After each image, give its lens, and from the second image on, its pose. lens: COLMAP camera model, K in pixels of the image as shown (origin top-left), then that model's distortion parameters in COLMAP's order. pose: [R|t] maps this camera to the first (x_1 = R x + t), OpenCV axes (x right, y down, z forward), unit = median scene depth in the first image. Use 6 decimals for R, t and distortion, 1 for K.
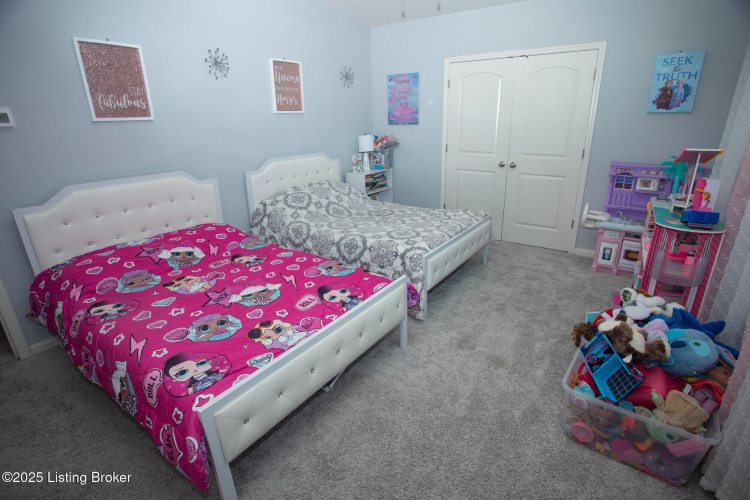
lens RADIAL K [[370.0, 0, 381.6], [0, 370.0, 249.5], [0, 0, 1]] dist [-0.074152, 0.035140]
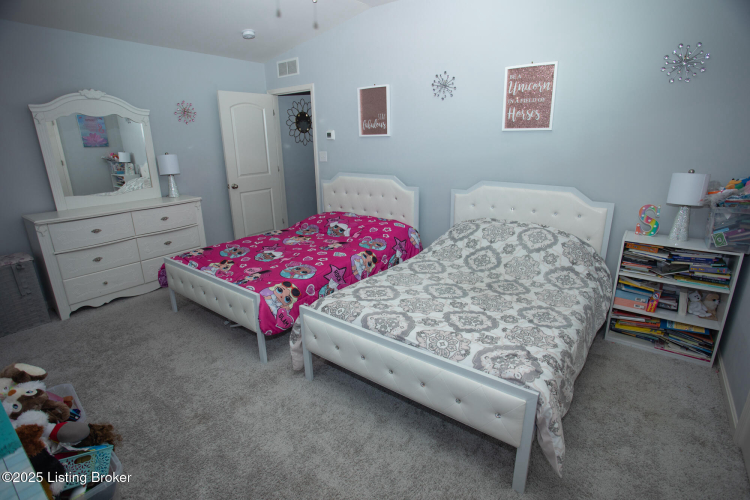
lens RADIAL K [[370.0, 0, 381.6], [0, 370.0, 249.5], [0, 0, 1]] dist [-0.074152, 0.035140]
pose [[-0.046008, 0.310372, -0.949501, 0.840765], [-0.319320, 0.896068, 0.308378, -0.403493], [0.946529, 0.317383, 0.057881, 1.043611]]
